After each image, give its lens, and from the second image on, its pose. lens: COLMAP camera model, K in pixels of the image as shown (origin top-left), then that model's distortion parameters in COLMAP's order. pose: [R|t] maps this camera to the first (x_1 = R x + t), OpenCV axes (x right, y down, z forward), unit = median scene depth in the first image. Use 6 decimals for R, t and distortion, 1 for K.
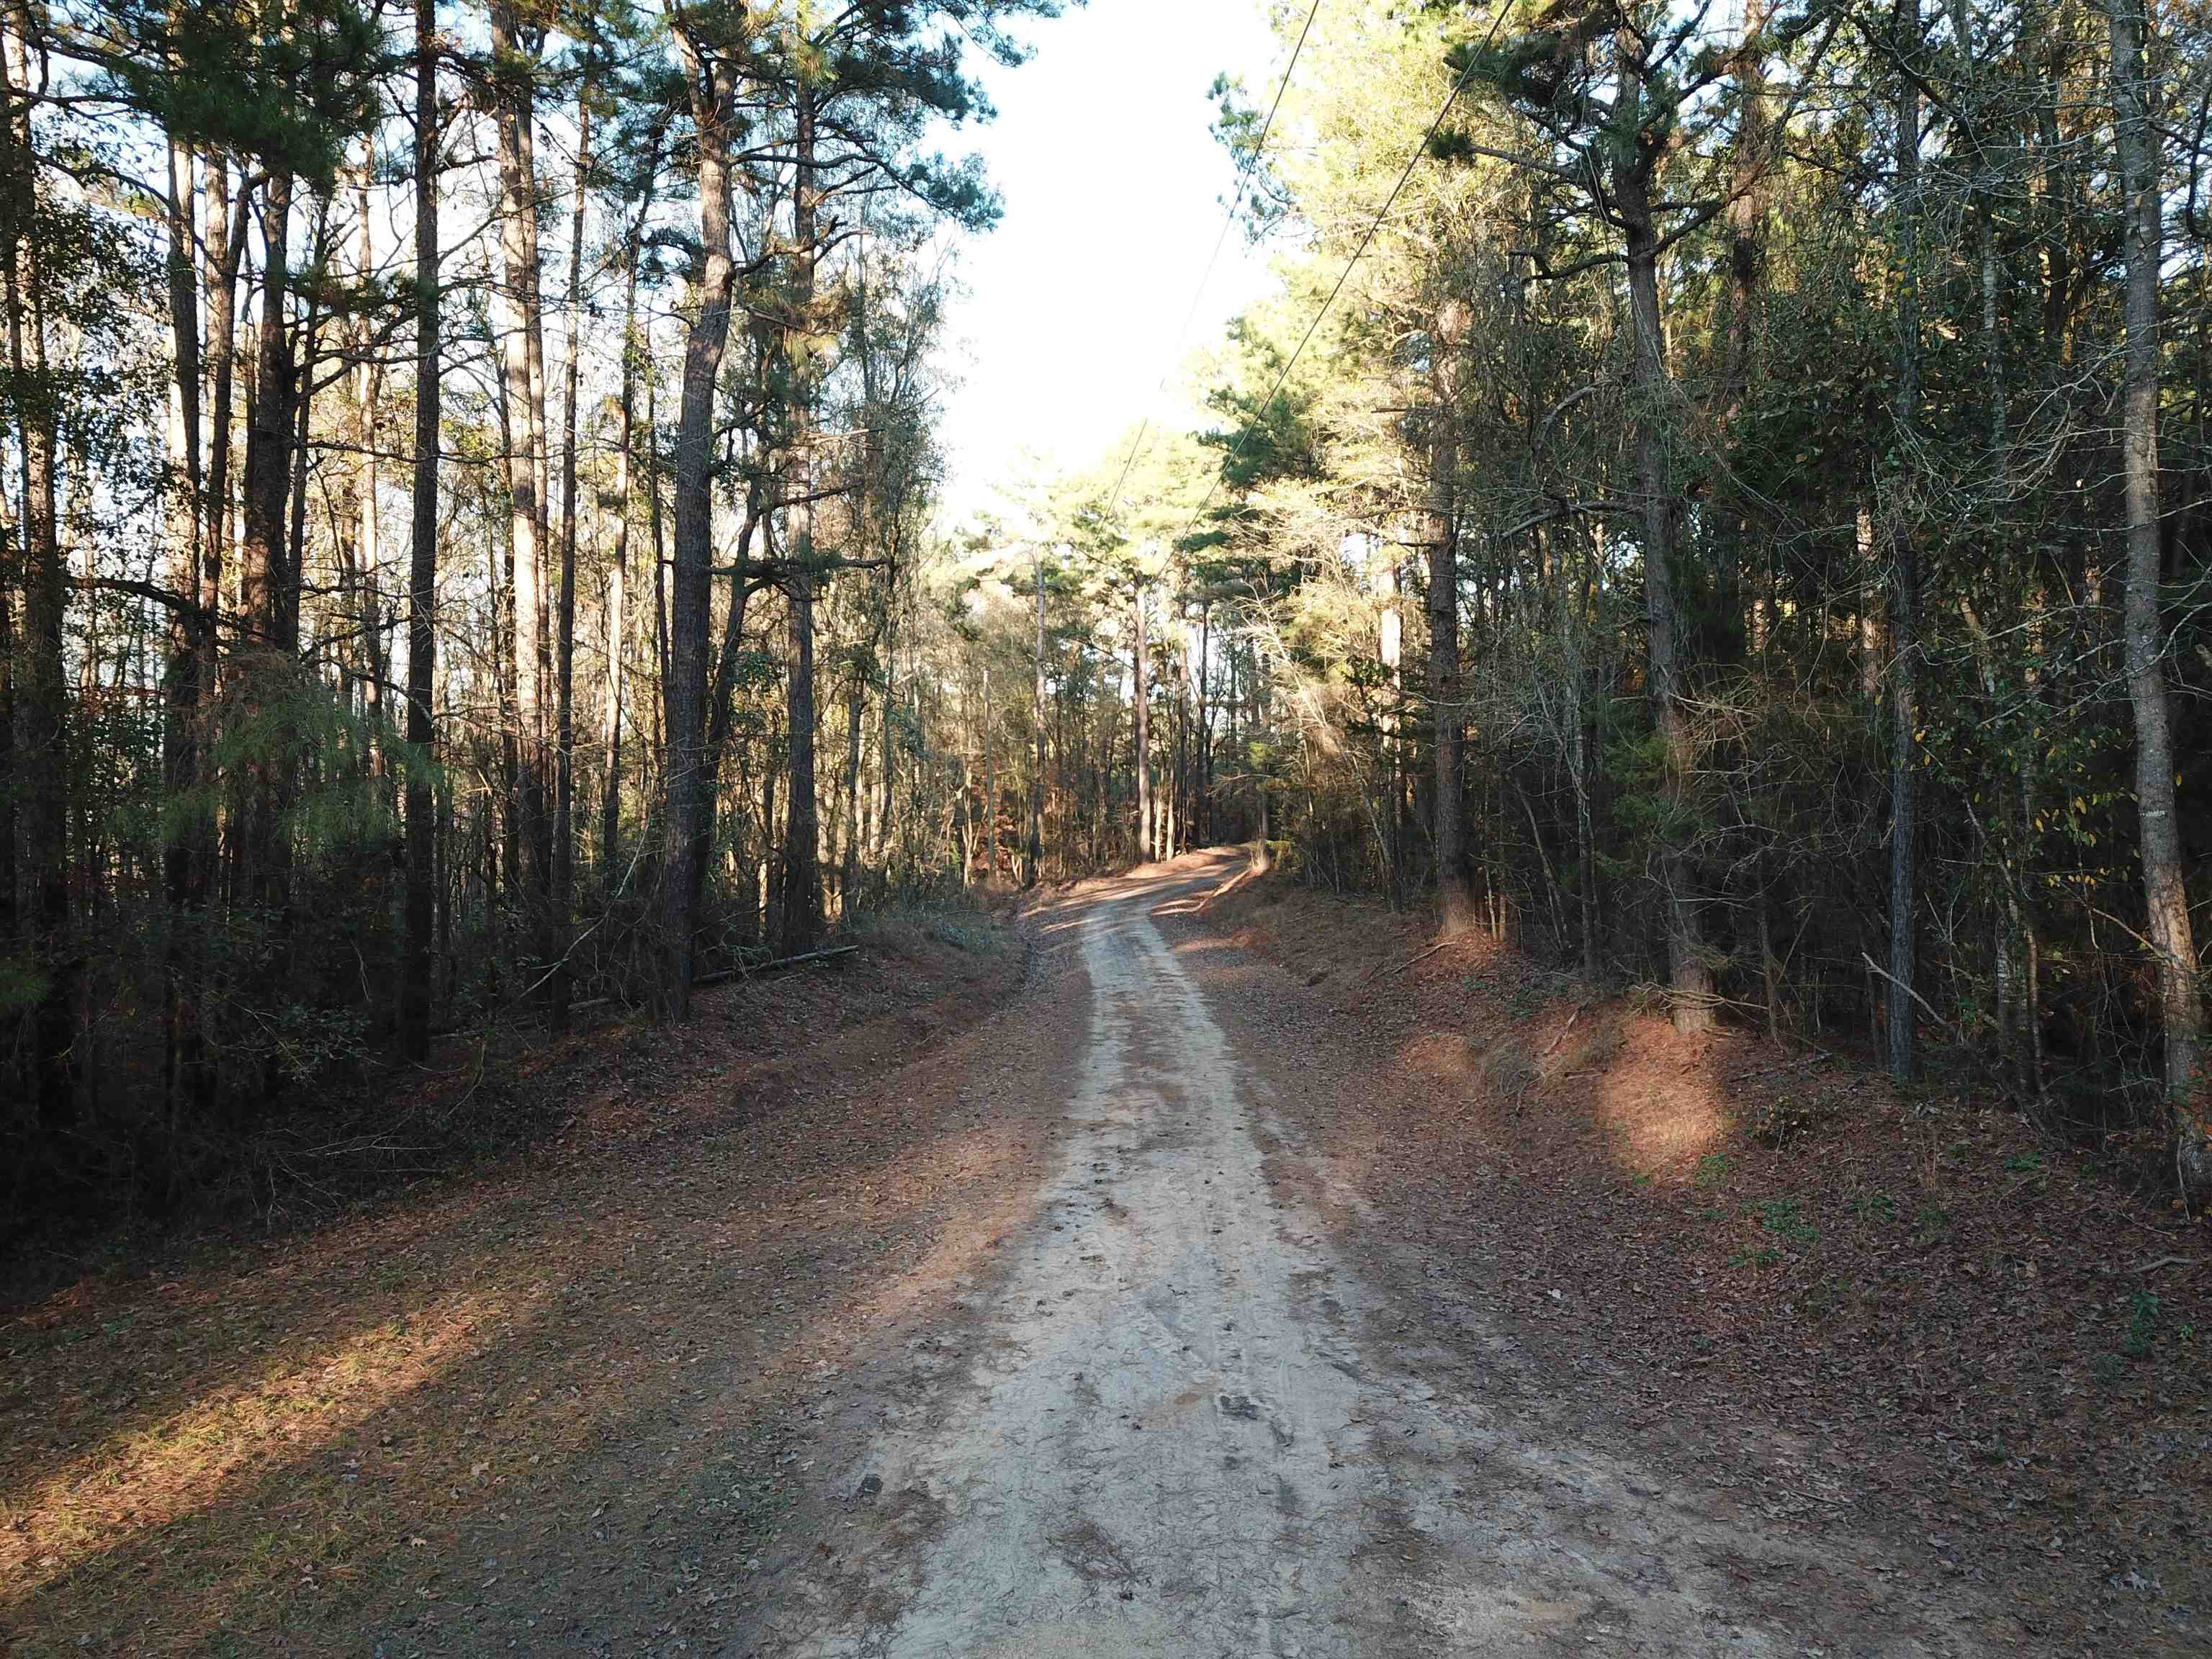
lens RADIAL K [[1704.7, 0, 1076.5], [0, 1704.7, 784.3], [0, 0, 1]] dist [0.031190, -0.042943]
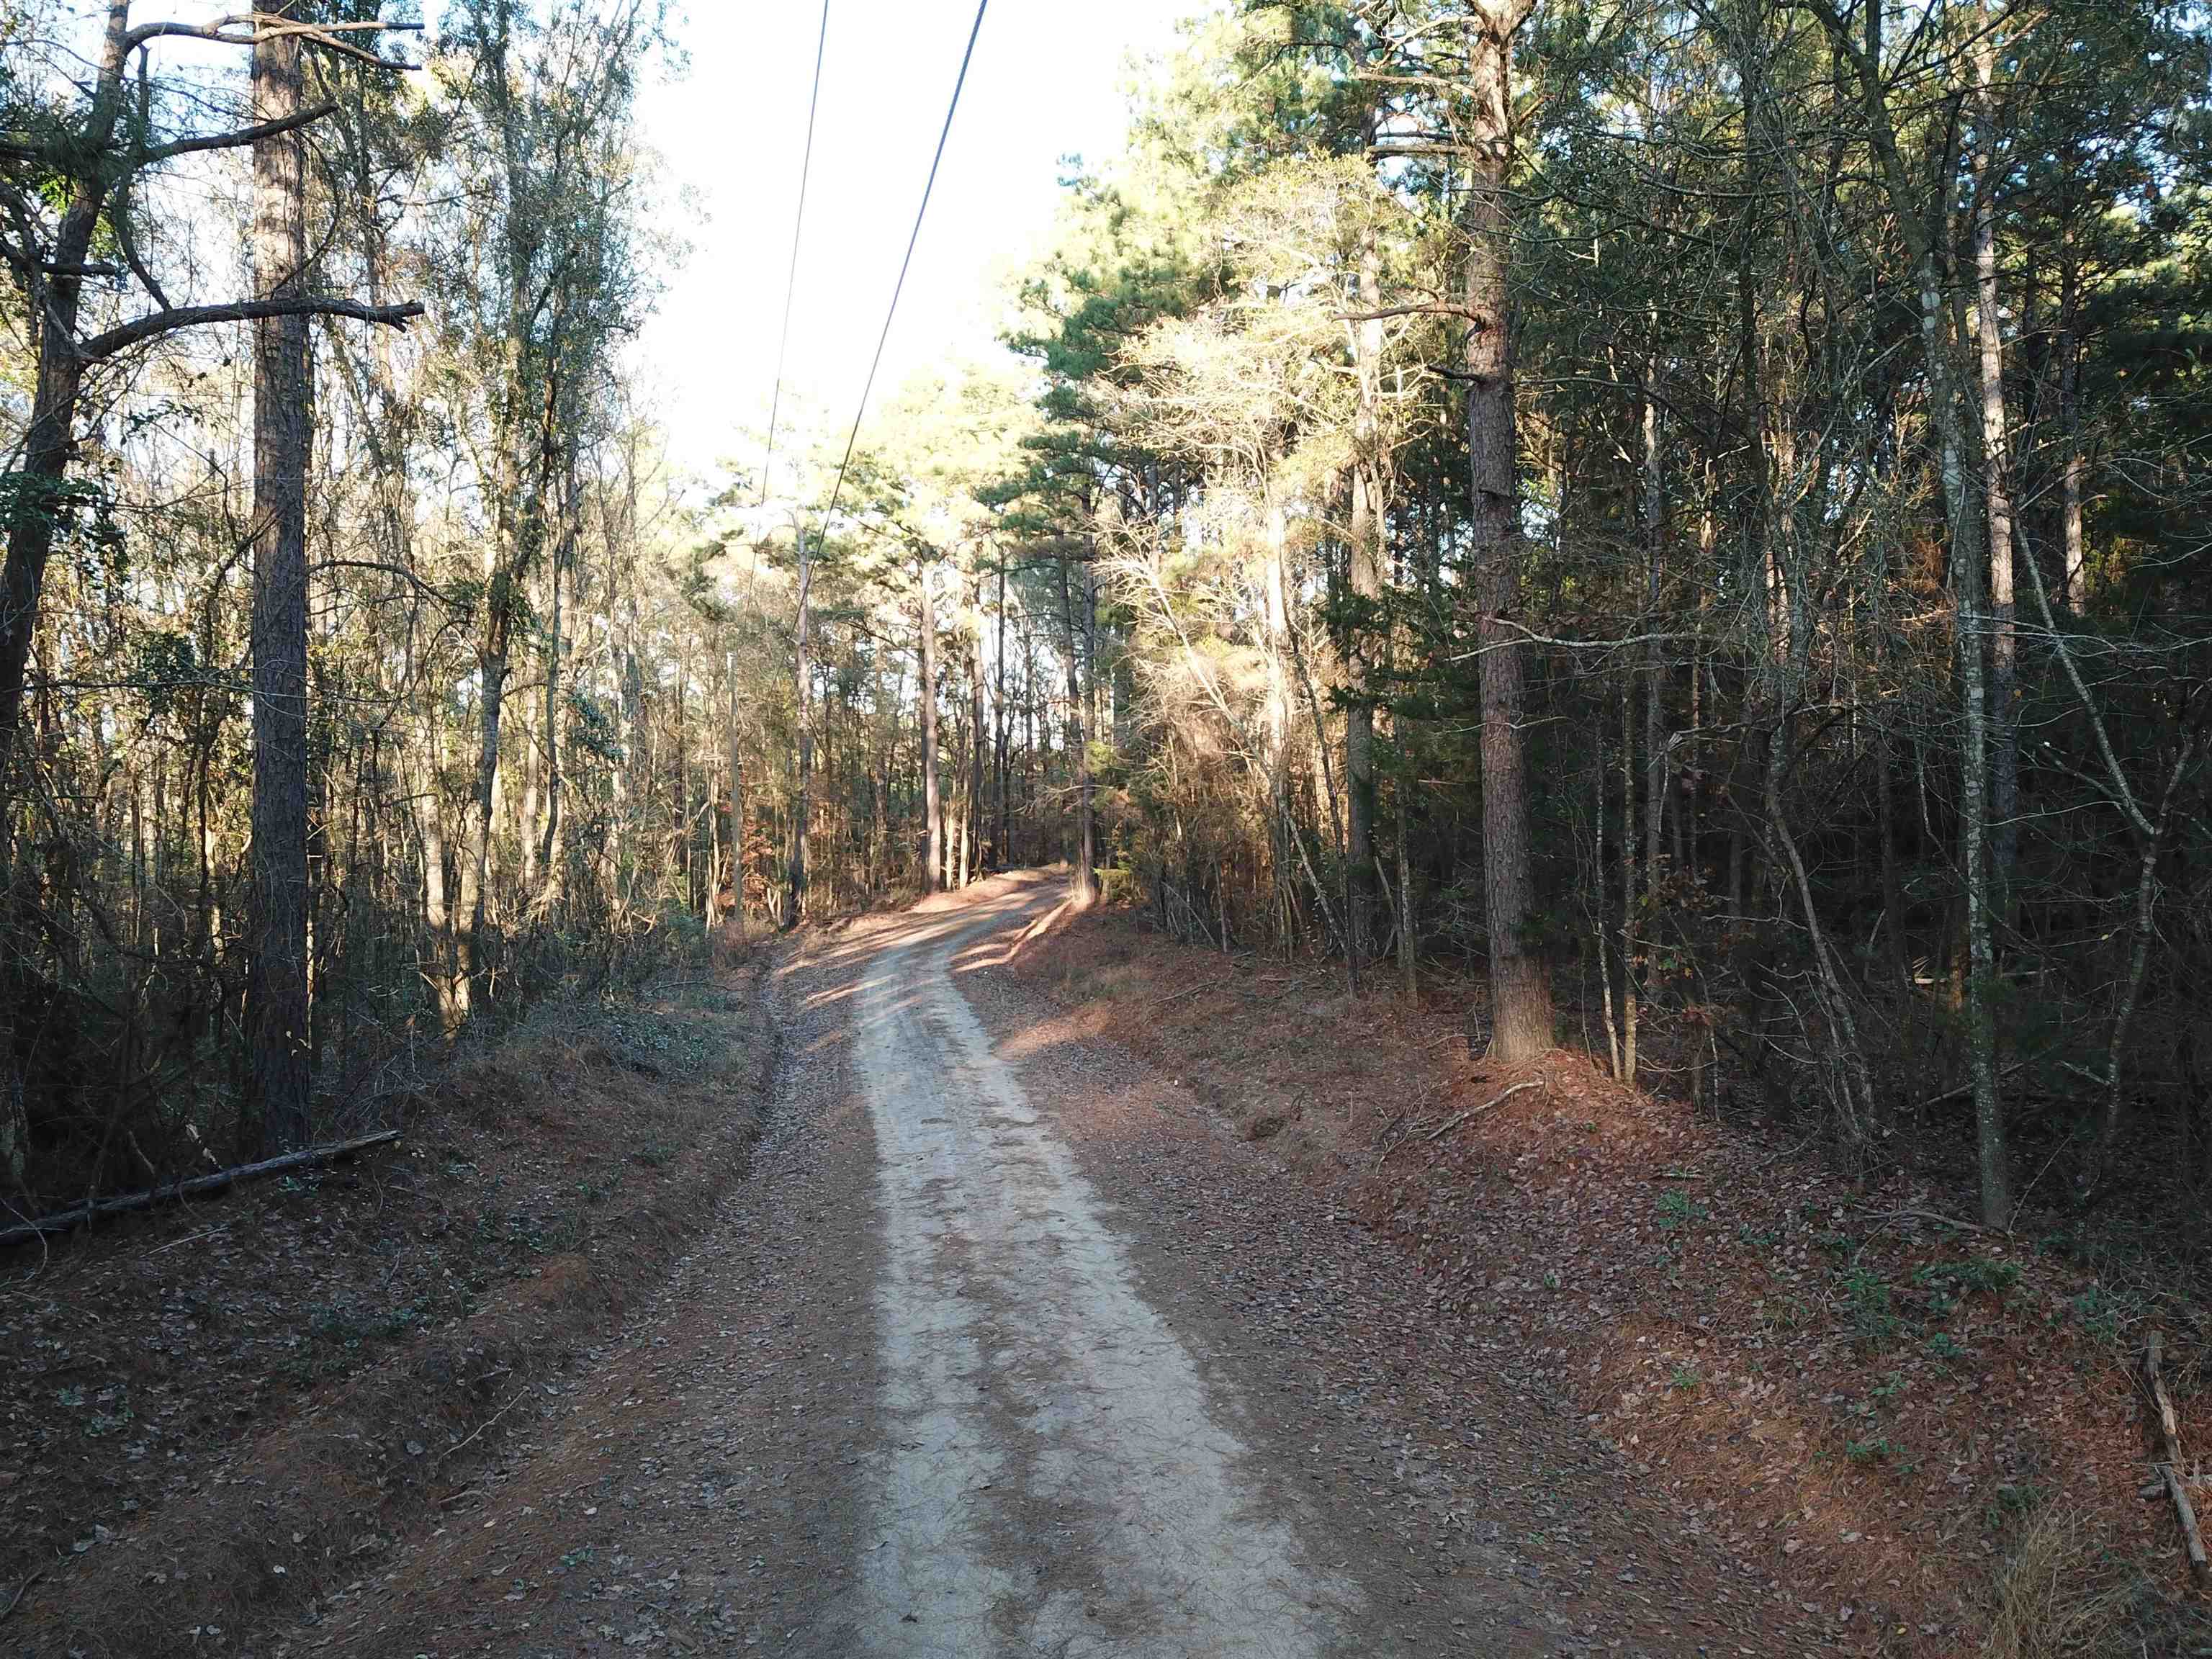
lens RADIAL K [[1694.9, 0, 1215.8], [0, 1694.9, 837.3], [0, 0, 1]] dist [0.003844, -0.003844]
pose [[0.977619, -0.007125, 0.210262, 0.000396], [0.002233, 0.999721, 0.023497, -0.000058], [-0.210371, -0.022502, 0.977363, 0.160346]]
